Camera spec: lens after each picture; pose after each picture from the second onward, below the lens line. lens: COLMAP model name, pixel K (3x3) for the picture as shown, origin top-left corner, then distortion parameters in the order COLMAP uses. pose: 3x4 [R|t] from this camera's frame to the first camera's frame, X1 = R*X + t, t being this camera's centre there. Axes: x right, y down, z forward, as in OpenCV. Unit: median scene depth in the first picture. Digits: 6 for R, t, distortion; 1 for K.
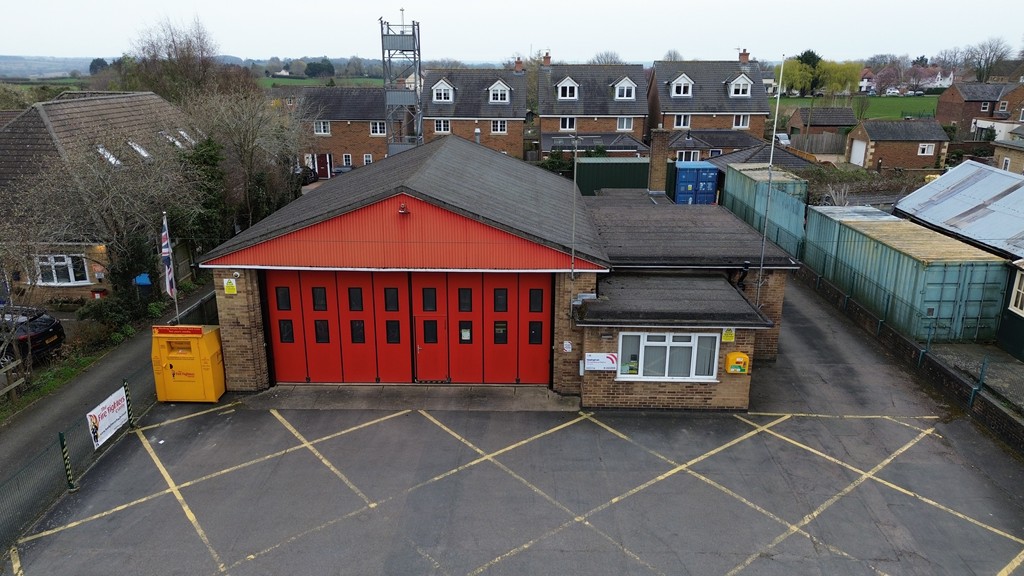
lens RADIAL K [[722.4, 0, 512.1], [0, 722.4, 285.0], [0, 0, 1]] dist [0.074140, -0.068507]
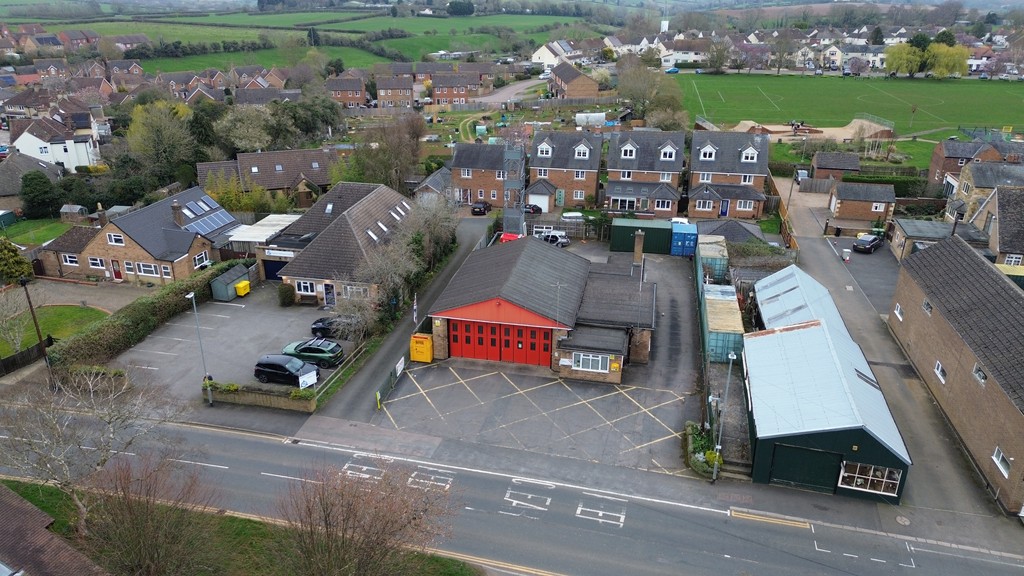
lens RADIAL K [[722.4, 0, 513.3], [0, 722.4, 283.7], [0, 0, 1]] dist [0.074140, -0.068507]
pose [[0.983915, 0.072743, -0.163156, 0.309104], [-0.056422, 0.993129, 0.102527, -0.404399], [0.169493, -0.091672, 0.981259, -1.497102]]
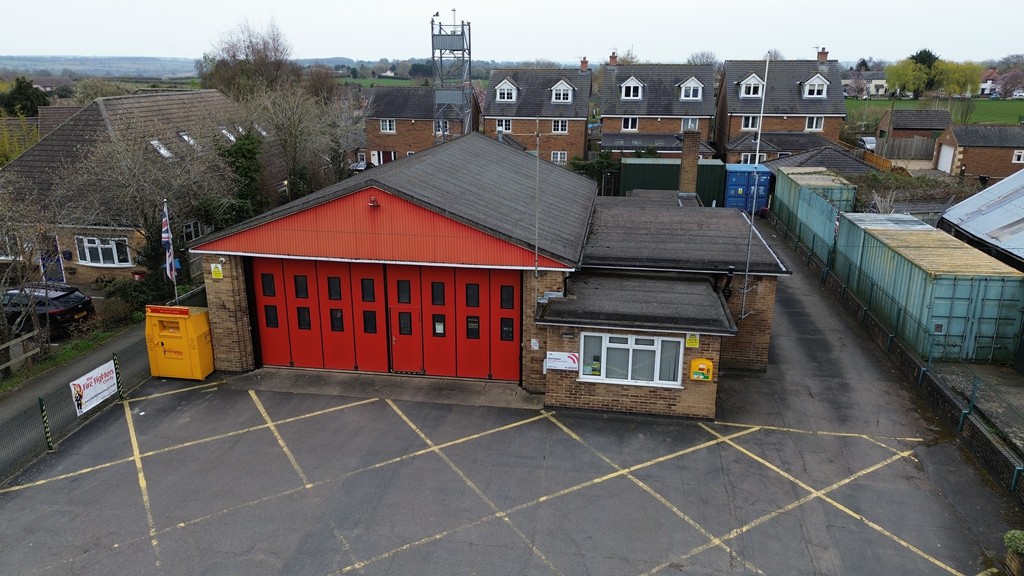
lens RADIAL K [[722.4, 0, 512.3], [0, 722.4, 284.6], [0, 0, 1]] dist [0.074140, -0.068507]
pose [[0.990814, 0.040337, -0.129073, 0.157166], [-0.040522, 0.999178, 0.001194, 0.002425], [0.129015, 0.004047, 0.991634, 0.005396]]
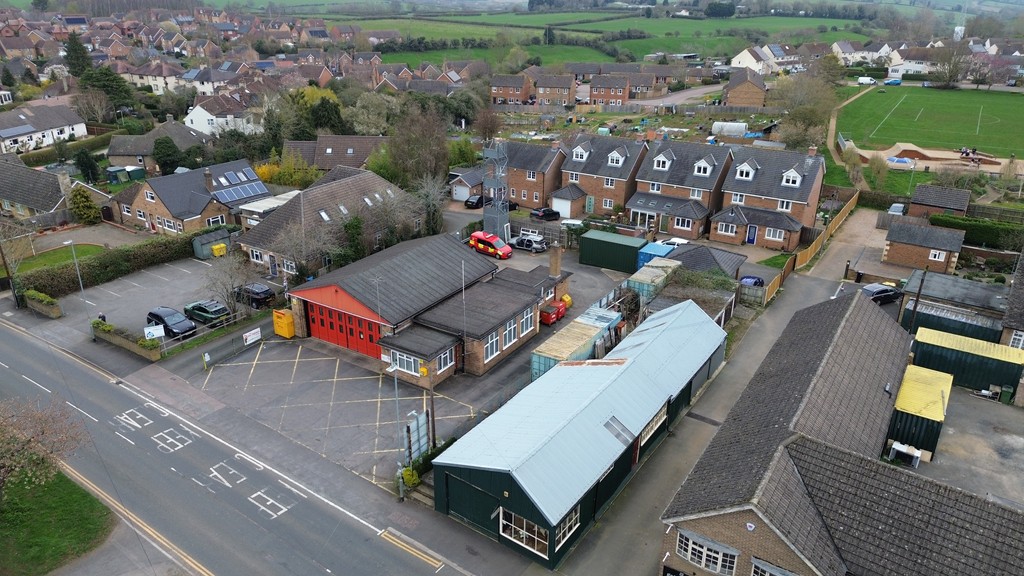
lens RADIAL K [[722.4, 0, 514.7], [0, 722.4, 287.0], [0, 0, 1]] dist [0.074140, -0.068507]
pose [[0.854677, 0.208269, -0.475553, 1.570061], [-0.159355, 0.977029, 0.141494, -0.547804], [0.494098, -0.045150, 0.868233, -0.987500]]
